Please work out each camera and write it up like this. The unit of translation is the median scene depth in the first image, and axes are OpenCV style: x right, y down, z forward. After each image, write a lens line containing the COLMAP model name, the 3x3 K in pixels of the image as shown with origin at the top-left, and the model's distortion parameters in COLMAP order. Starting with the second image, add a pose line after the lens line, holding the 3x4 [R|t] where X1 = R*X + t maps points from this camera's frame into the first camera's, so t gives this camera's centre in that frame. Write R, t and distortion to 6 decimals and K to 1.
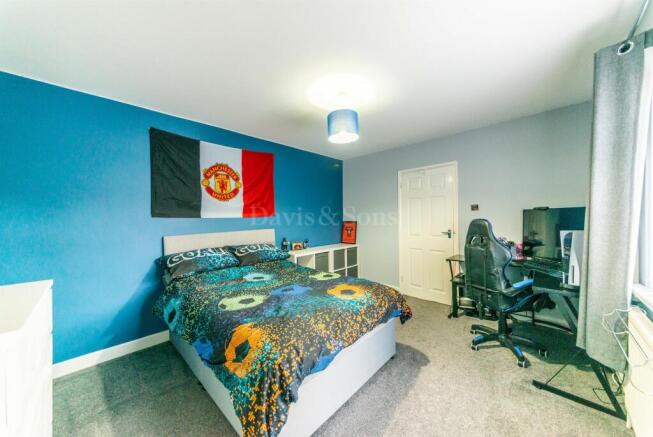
lens RADIAL K [[226.5, 0, 326.5], [0, 226.5, 218.5], [0, 0, 1]] dist [-0.000131, -0.000017]
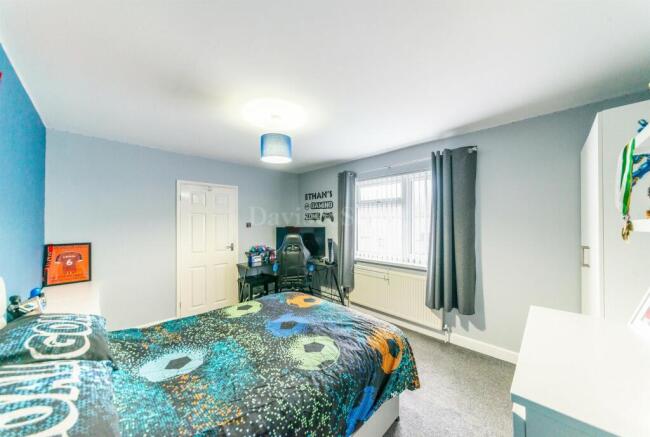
lens RADIAL K [[227.5, 0, 326.1], [0, 227.5, 220.7], [0, 0, 1]] dist [0.000075, 0.000008]
pose [[0.026106, 0.029064, 0.999237, -0.918826], [0.009609, 0.999524, -0.029323, -0.043234], [-0.999613, 0.010367, 0.025814, 0.737872]]
